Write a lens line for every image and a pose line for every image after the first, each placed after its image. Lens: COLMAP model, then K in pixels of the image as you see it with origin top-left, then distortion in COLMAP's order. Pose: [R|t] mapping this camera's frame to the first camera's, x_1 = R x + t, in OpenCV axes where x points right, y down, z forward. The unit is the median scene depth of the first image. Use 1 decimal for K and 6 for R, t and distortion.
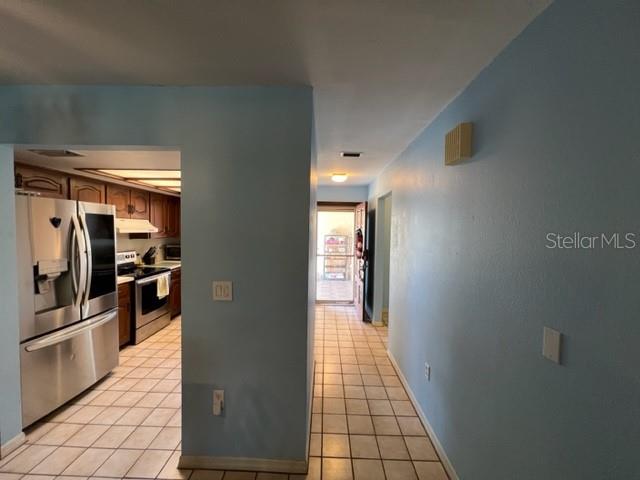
lens RADIAL K [[259.3, 0, 320.0], [0, 259.3, 240.0], [0, 0, 1]] dist [-0.000262, 0.000003]
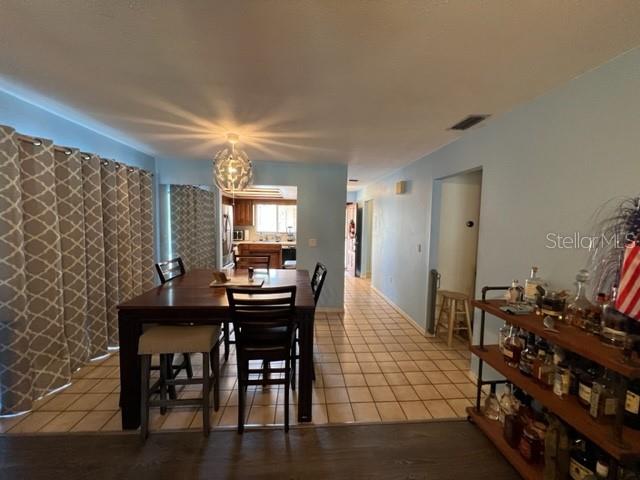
lens RADIAL K [[259.3, 0, 320.0], [0, 259.3, 240.0], [0, 0, 1]] dist [-0.000262, 0.000003]
pose [[0.995810, -0.005813, 0.091257, -0.202321], [0.002706, 0.999414, 0.034135, 0.028362], [-0.091402, -0.033745, 0.995242, -0.599536]]
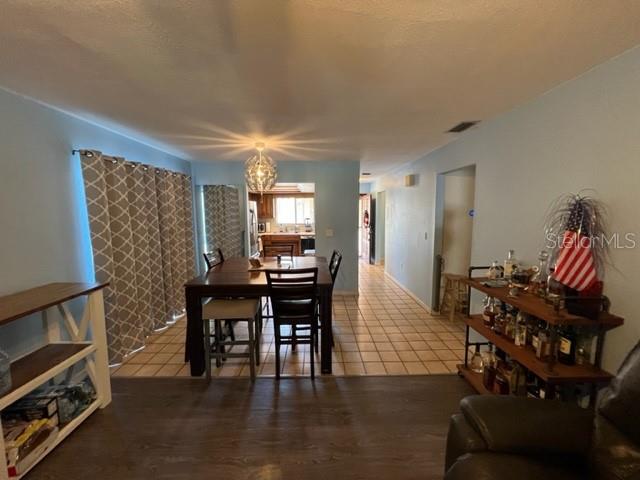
lens RADIAL K [[259.3, 0, 320.0], [0, 259.3, 240.0], [0, 0, 1]] dist [-0.000262, 0.000003]
pose [[0.999203, -0.028793, 0.027647, -0.211573], [0.026704, 0.996963, 0.073161, 0.019694], [-0.029670, -0.072365, 0.996937, -0.716838]]
